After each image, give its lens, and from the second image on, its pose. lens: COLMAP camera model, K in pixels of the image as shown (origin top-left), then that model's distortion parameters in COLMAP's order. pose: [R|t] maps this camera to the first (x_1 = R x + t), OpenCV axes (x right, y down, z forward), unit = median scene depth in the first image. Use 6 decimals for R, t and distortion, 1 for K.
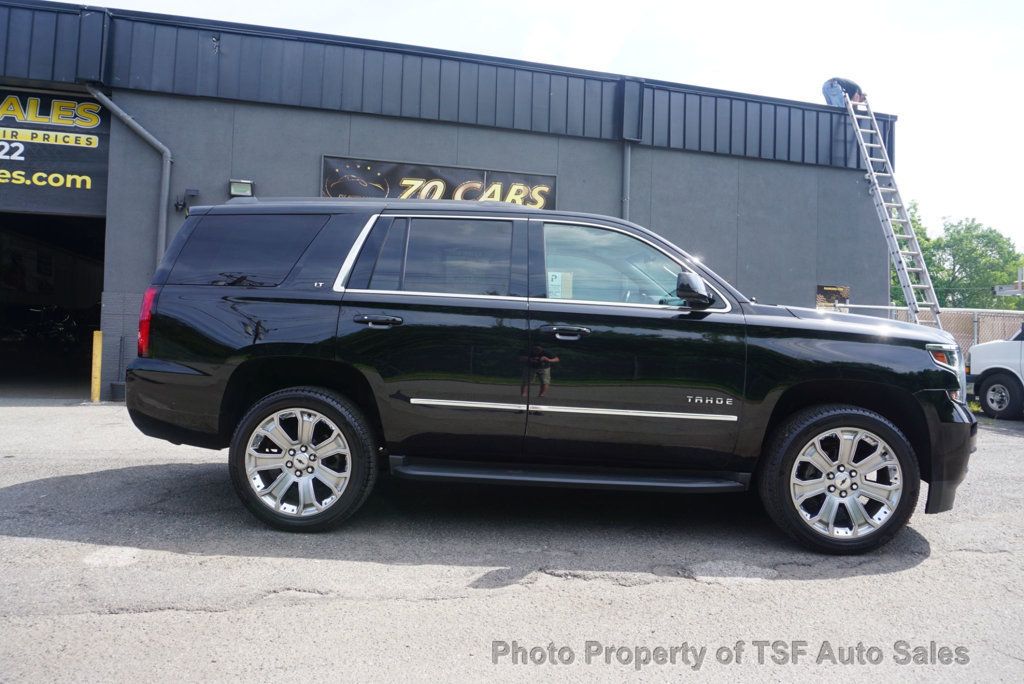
lens RADIAL K [[711.9, 0, 504.0], [0, 711.9, 344.4], [0, 0, 1]] dist [-0.029988, 0.009504]
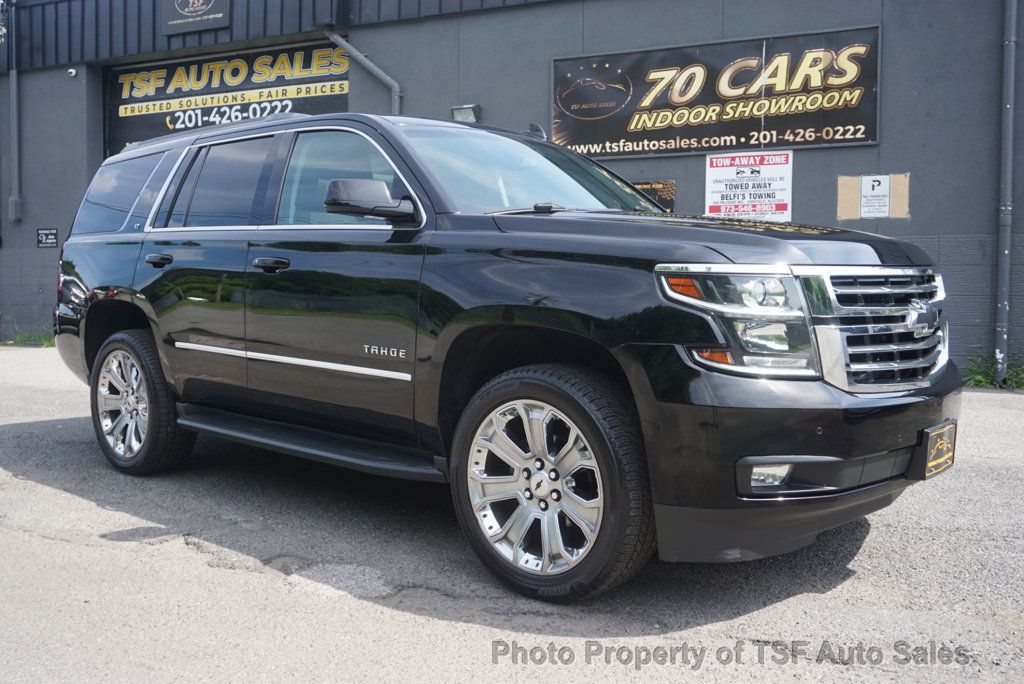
lens RADIAL K [[961.3, 0, 519.7], [0, 961.3, 337.8], [0, 0, 1]] dist [-0.007817, 0.000000]
pose [[0.764557, 0.012026, -0.644443, 0.455518], [0.009849, 0.999491, 0.030337, 0.016166], [0.644480, -0.029542, 0.764050, 0.147088]]
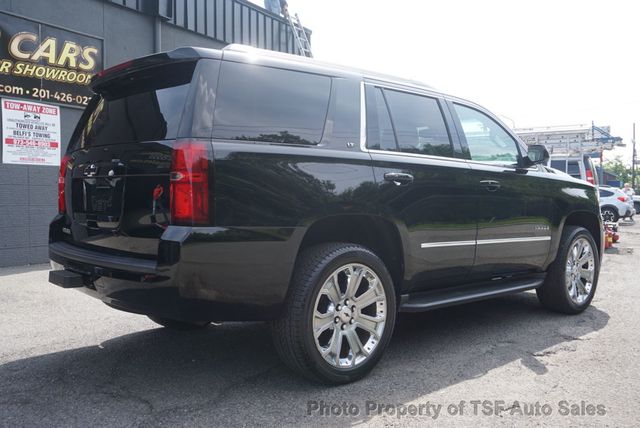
lens RADIAL K [[605.1, 0, 318.8], [0, 605.1, 214.5], [0, 0, 1]] dist [0.011430, 0.000000]
pose [[0.700620, -0.053973, 0.711490, -0.413742], [0.034648, 0.998532, 0.041630, -0.008812], [-0.712692, -0.004515, 0.701462, 0.178500]]
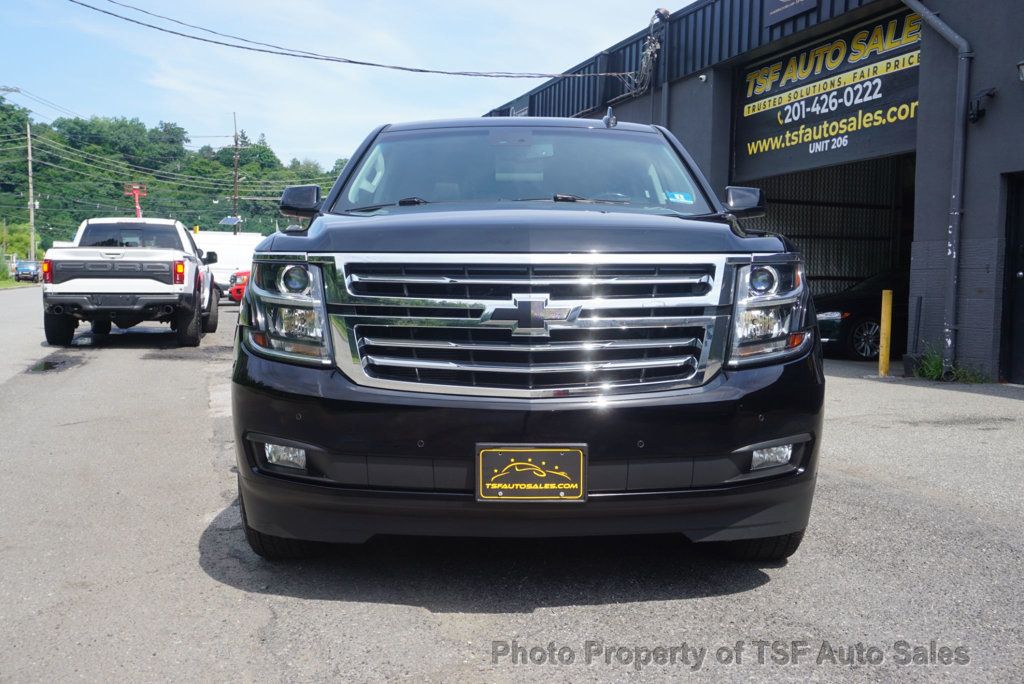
lens RADIAL K [[1106.4, 0, 506.7], [0, 1106.4, 340.6], [0, 0, 1]] dist [0.035447, 0.000000]
pose [[0.004812, 0.024349, -0.999692, 0.703154], [-0.030235, 0.999250, 0.024193, 0.021360], [0.999531, 0.030109, 0.005545, 0.532368]]
